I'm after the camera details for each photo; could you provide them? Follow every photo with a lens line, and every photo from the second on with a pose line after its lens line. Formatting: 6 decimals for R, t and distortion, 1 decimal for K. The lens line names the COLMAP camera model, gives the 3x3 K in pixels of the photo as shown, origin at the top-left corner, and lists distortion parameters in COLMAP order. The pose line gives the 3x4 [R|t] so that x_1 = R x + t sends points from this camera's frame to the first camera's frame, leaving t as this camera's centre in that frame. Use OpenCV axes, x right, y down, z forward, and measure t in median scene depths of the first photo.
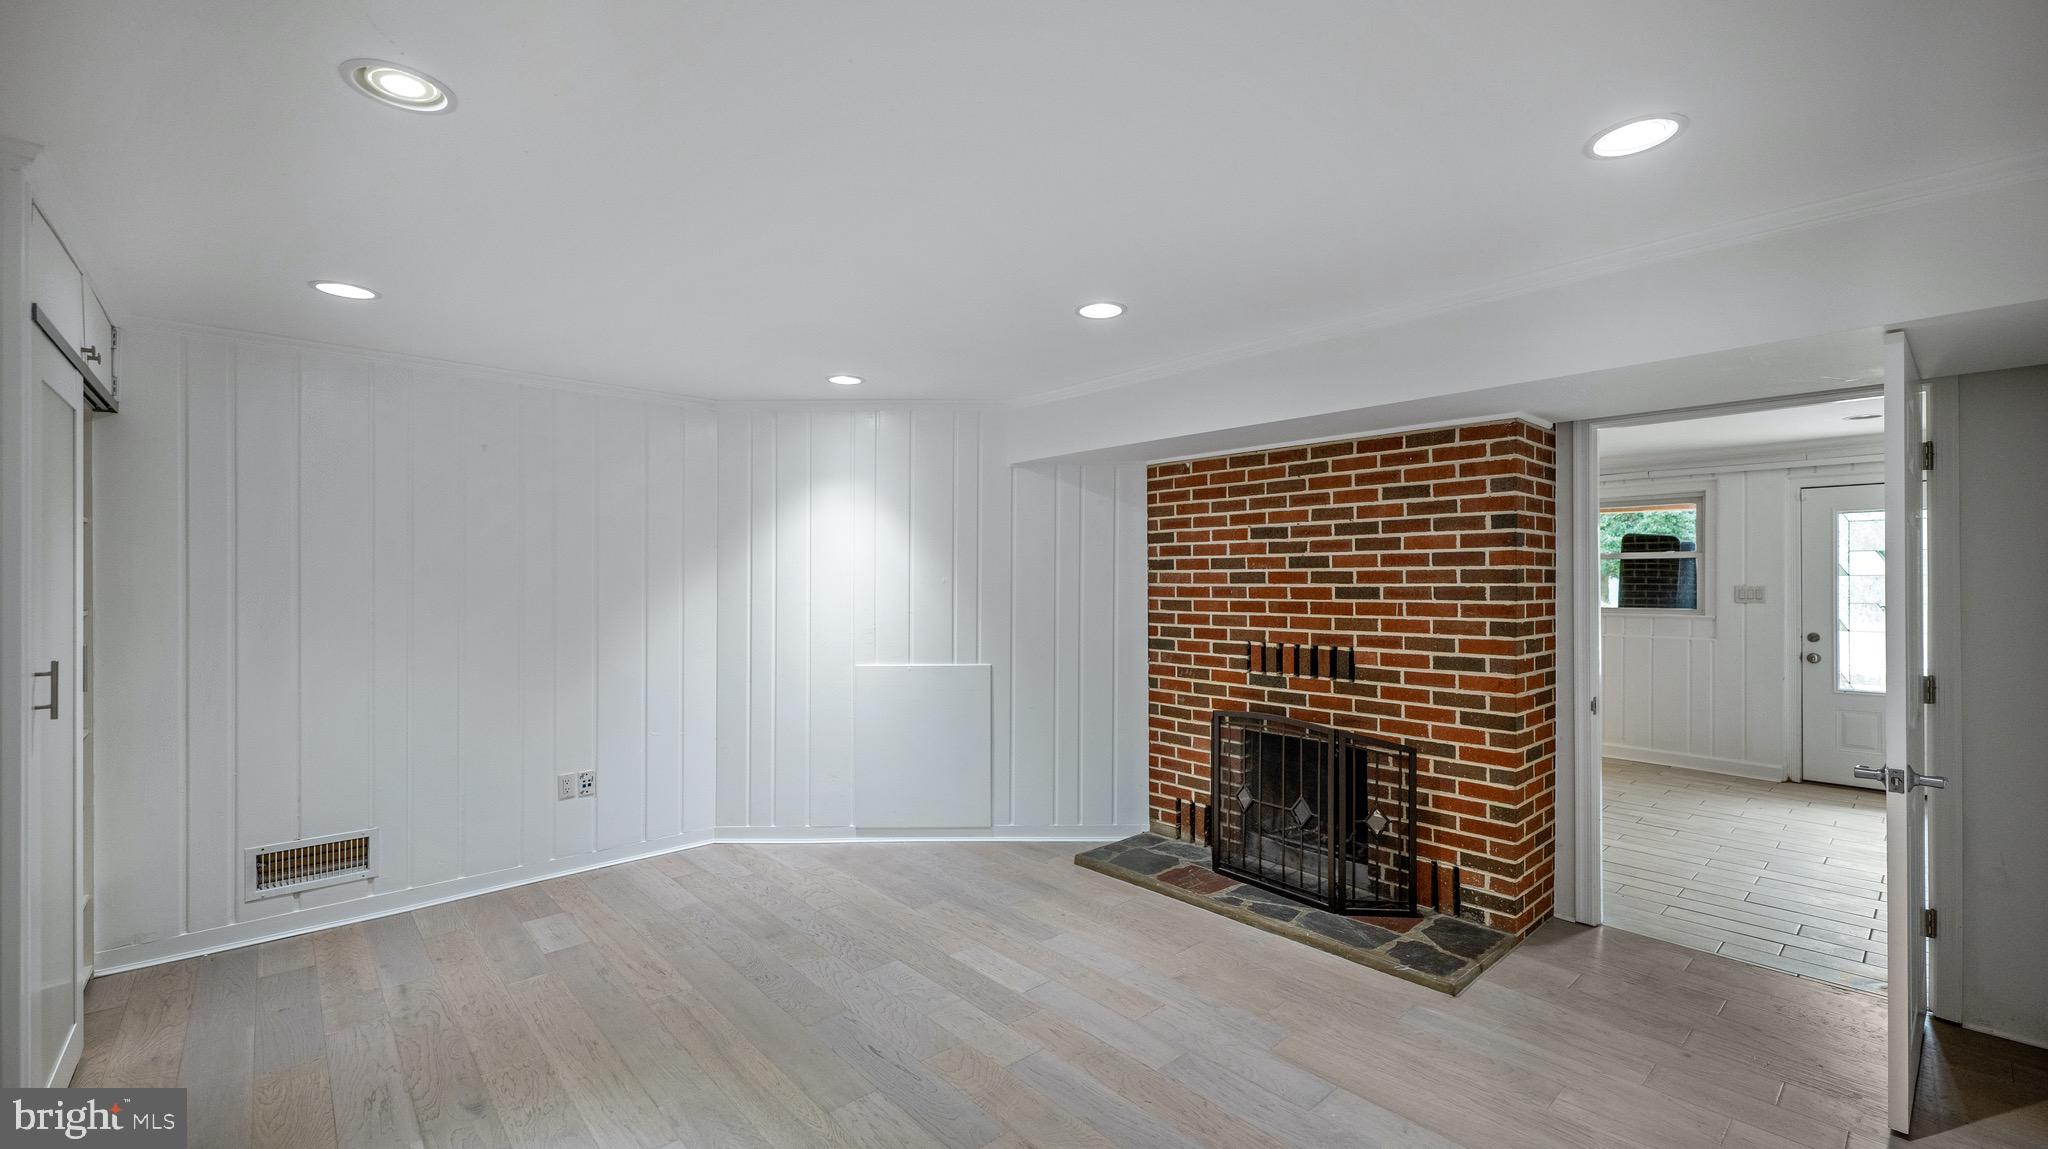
lens RADIAL K [[837.5, 0, 1024.9], [0, 837.5, 580.9], [0, 0, 1]] dist [0.000109, 0.000031]
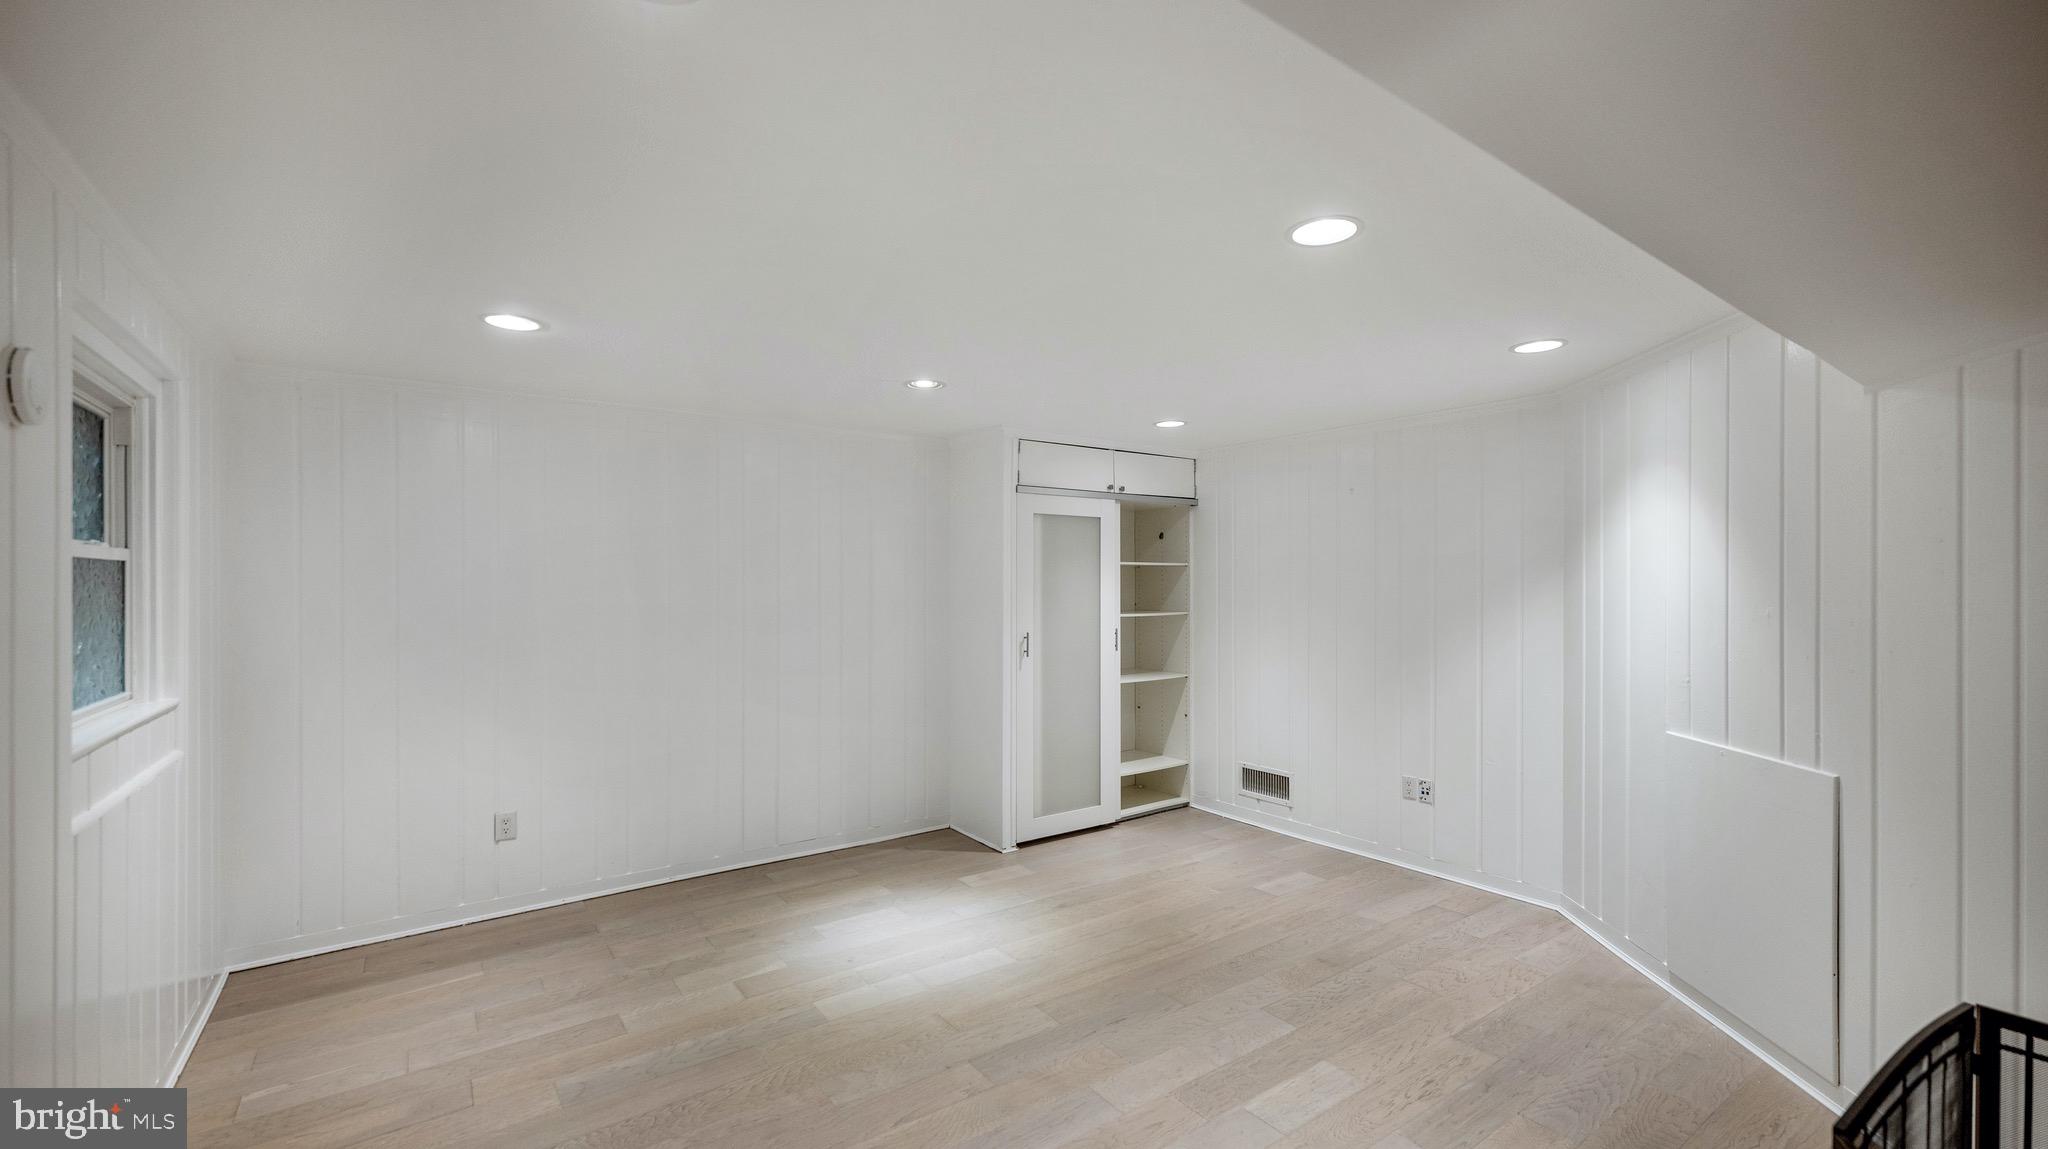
lens RADIAL K [[837.5, 0, 1024.9], [0, 837.5, 580.9], [0, 0, 1]] dist [0.000109, 0.000031]
pose [[-0.107678, -0.002729, -0.994182, 0.637979], [-0.001009, 0.999996, -0.002636, -0.024803], [0.994185, 0.000719, -0.107681, 0.652044]]
